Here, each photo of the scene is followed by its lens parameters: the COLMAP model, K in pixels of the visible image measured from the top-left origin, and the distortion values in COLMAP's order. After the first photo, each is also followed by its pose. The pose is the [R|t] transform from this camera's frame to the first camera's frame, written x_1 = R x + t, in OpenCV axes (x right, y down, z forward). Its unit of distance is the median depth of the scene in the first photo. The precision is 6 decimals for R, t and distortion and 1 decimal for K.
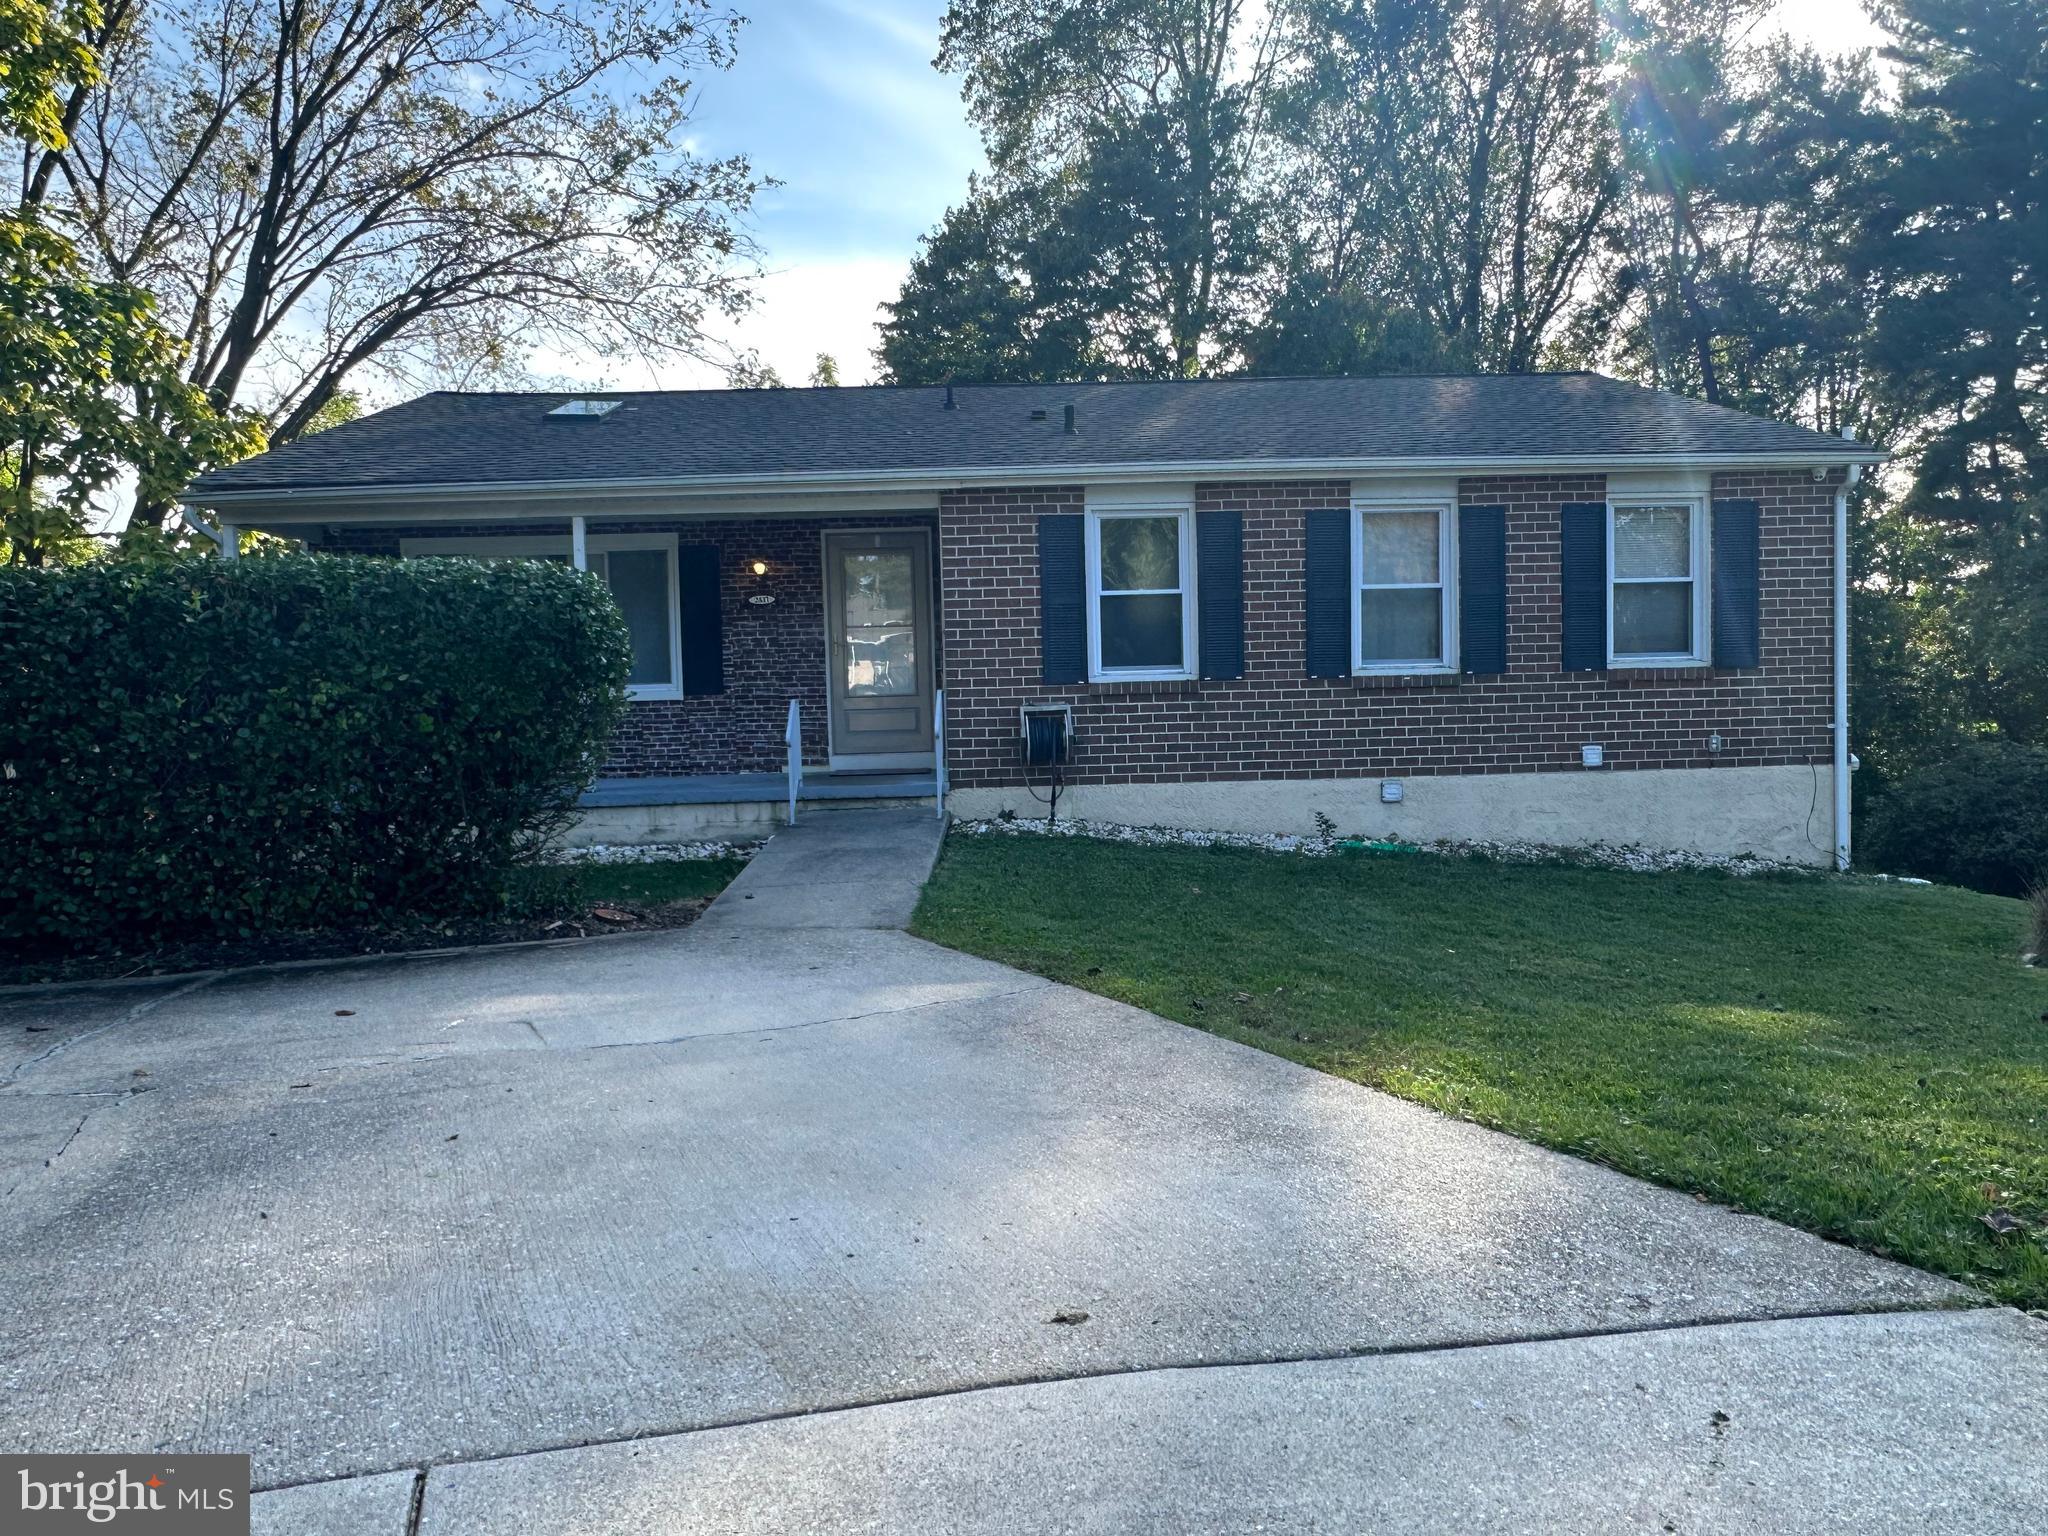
lens RADIAL K [[1421.8, 0, 1018.4], [0, 1421.8, 737.0], [0, 0, 1]] dist [0.039865, -0.047000]
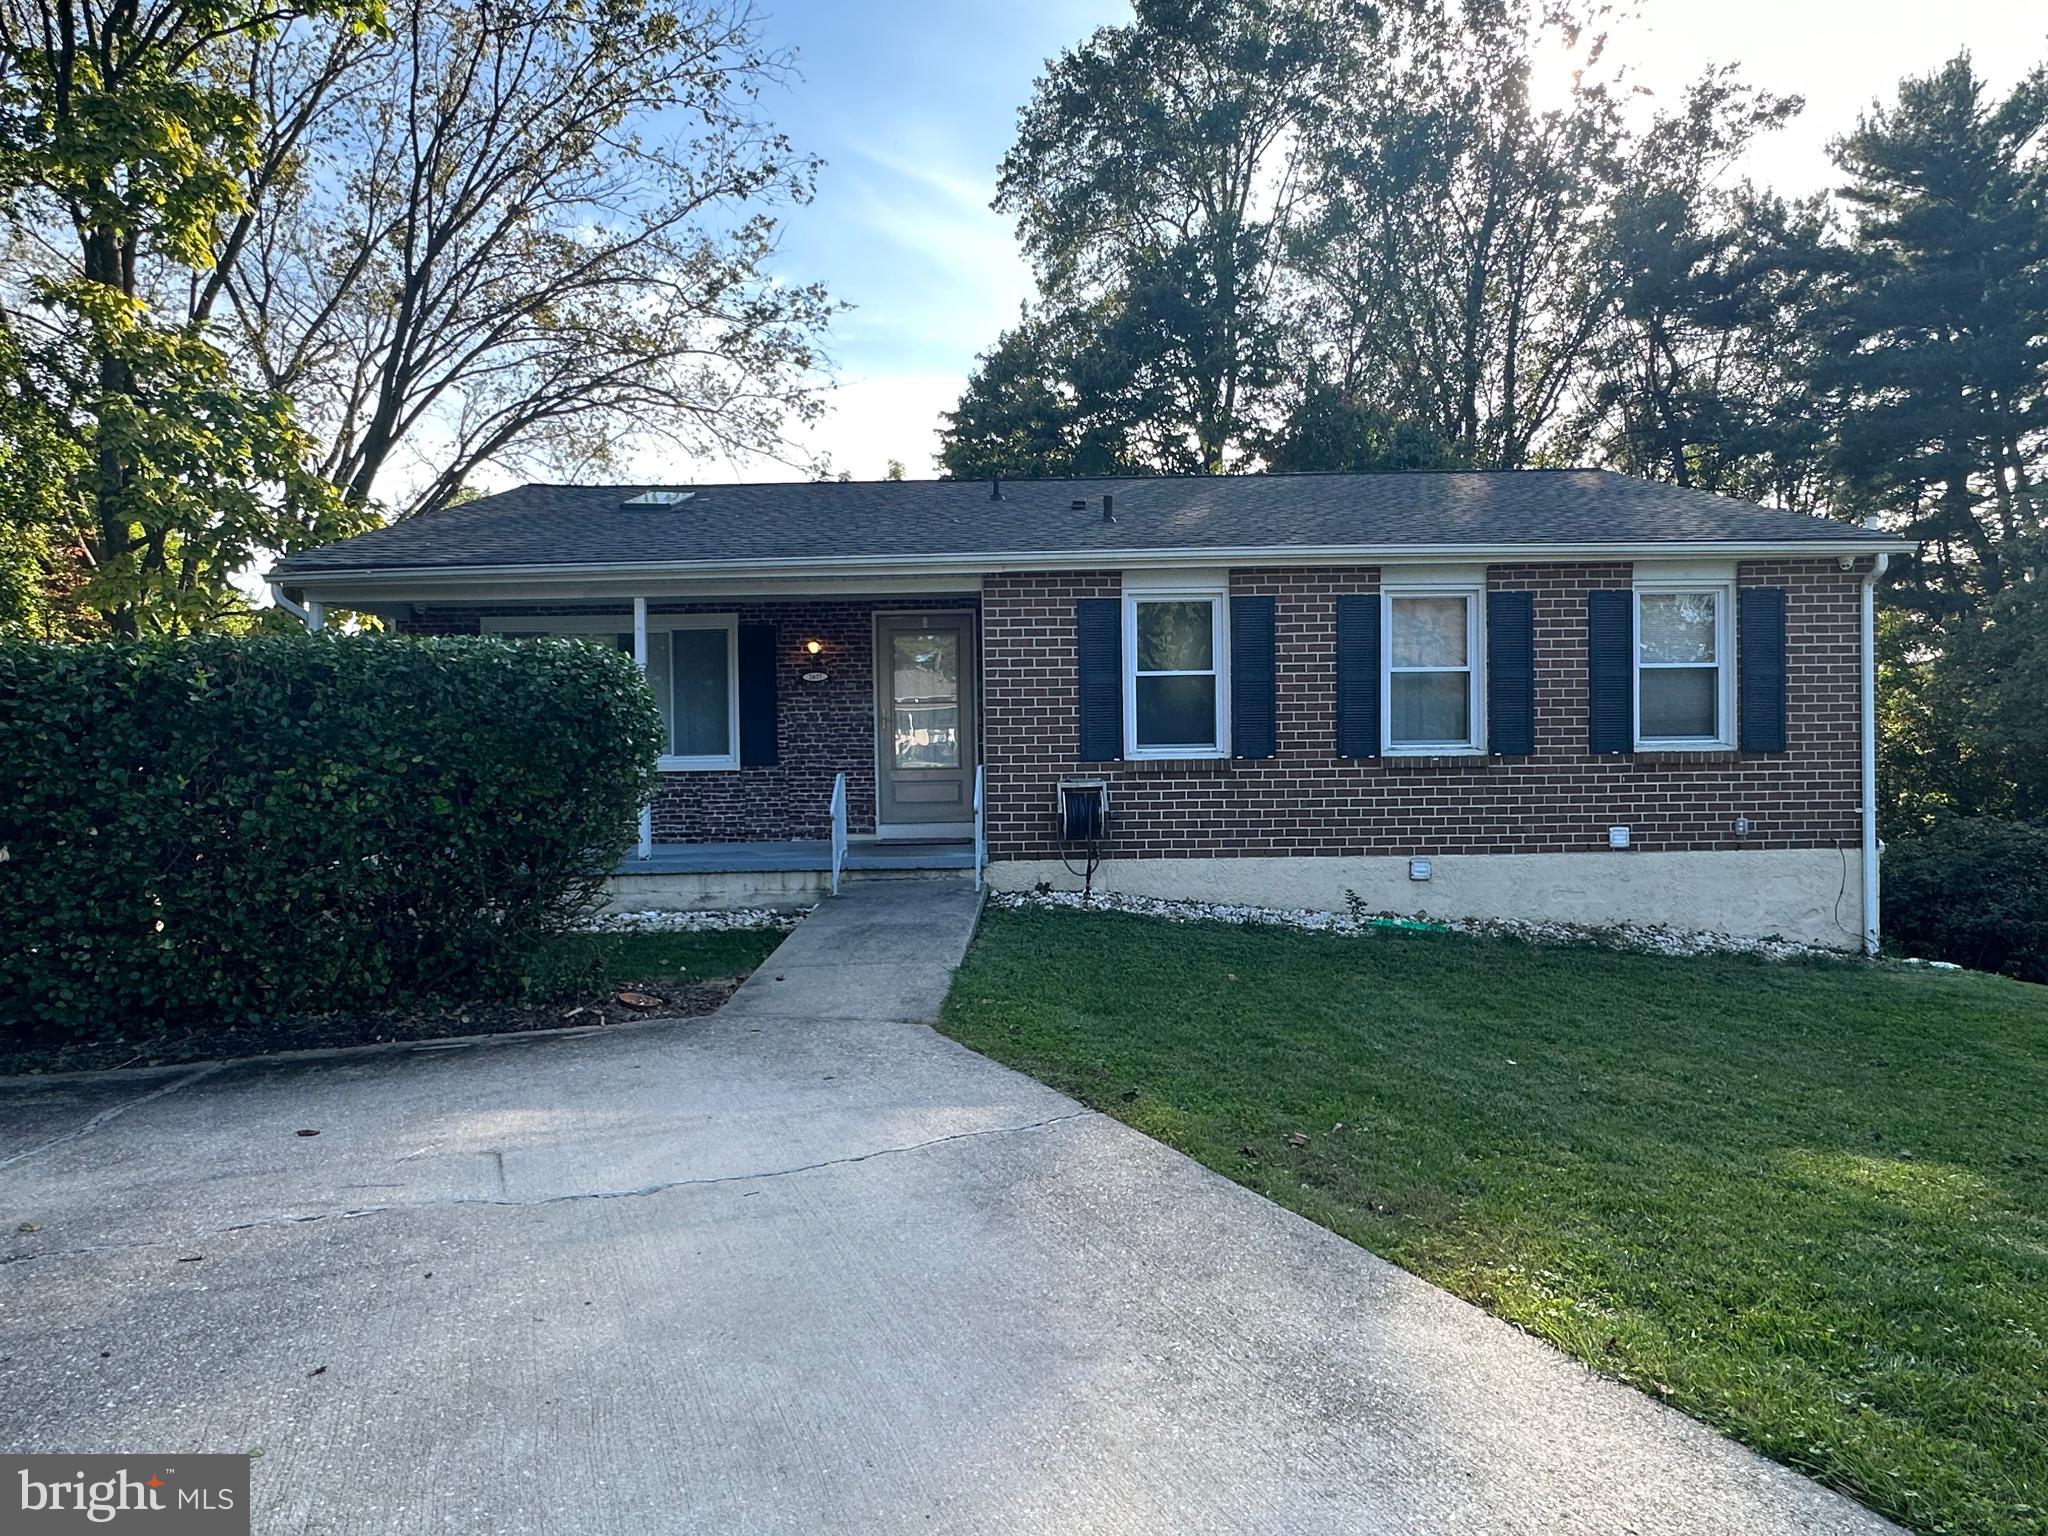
lens RADIAL K [[1228.8, 0, 1015.7], [0, 1228.8, 757.5], [0, 0, 1]] dist [0.020336, -0.012330]
pose [[0.999273, 0.010718, -0.036595, 0.003345], [-0.011729, 0.999553, -0.027508, -0.014208], [0.036284, 0.027917, 0.998952, 0.104346]]
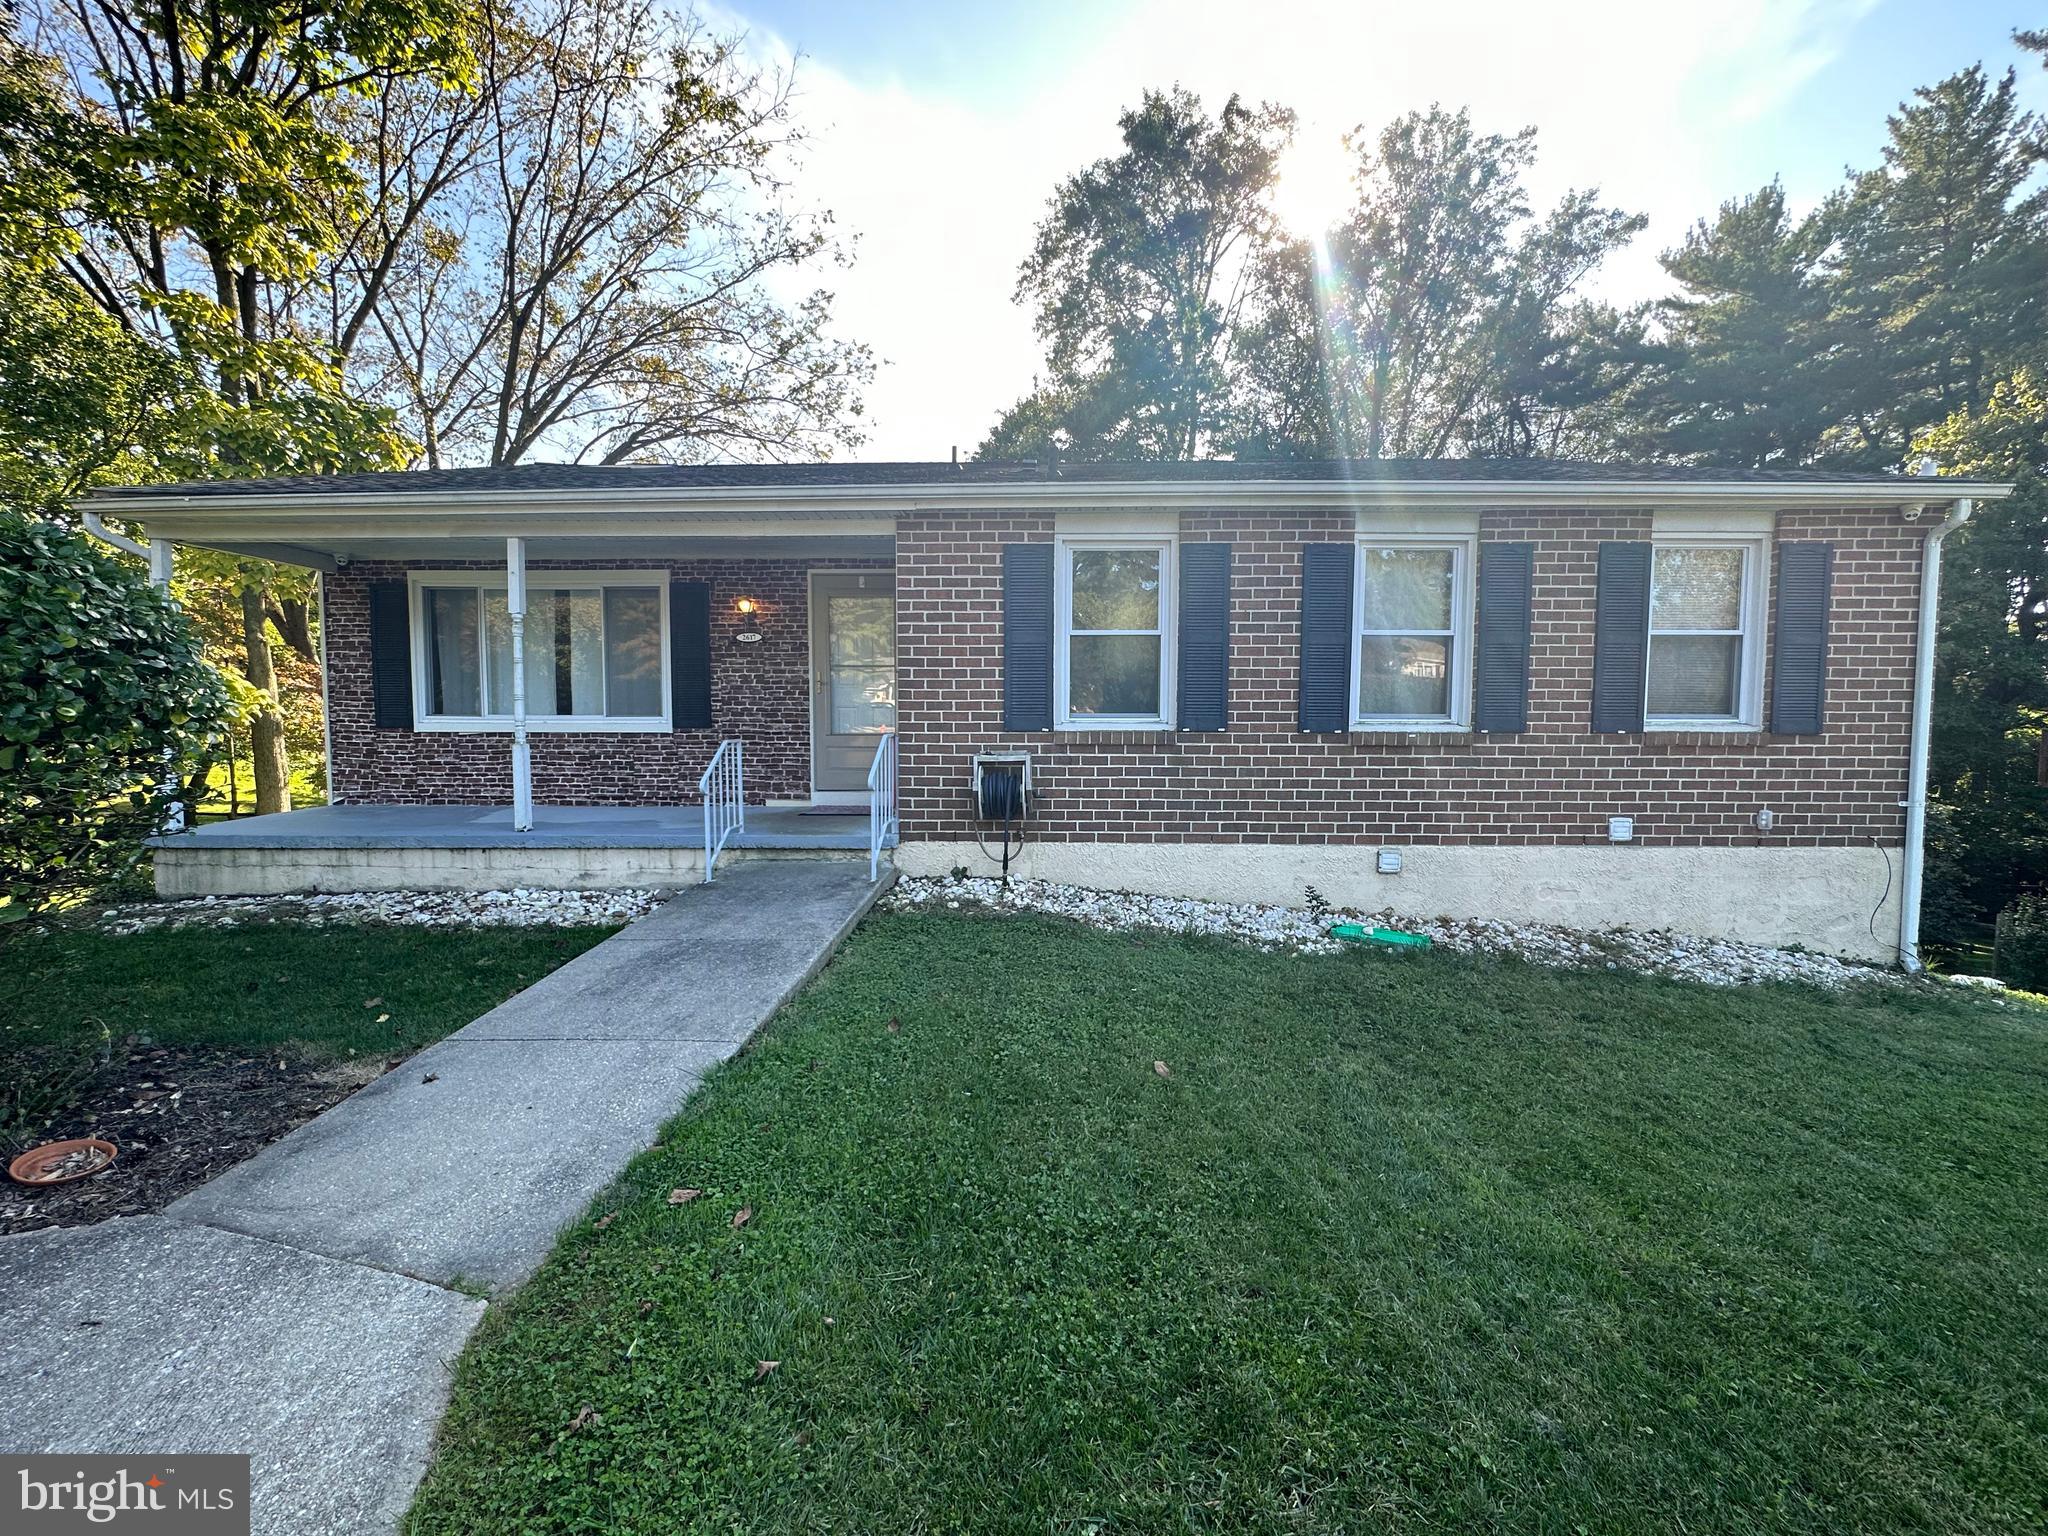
lens RADIAL K [[816.6, 0, 1019.0], [0, 816.6, 763.6], [0, 0, 1]] dist [-0.001724, -0.000024]
pose [[0.997447, 0.031269, -0.064198, 0.060287], [-0.029688, 0.999236, 0.025431, -0.029103], [0.064944, -0.023460, 0.997613, 0.470864]]
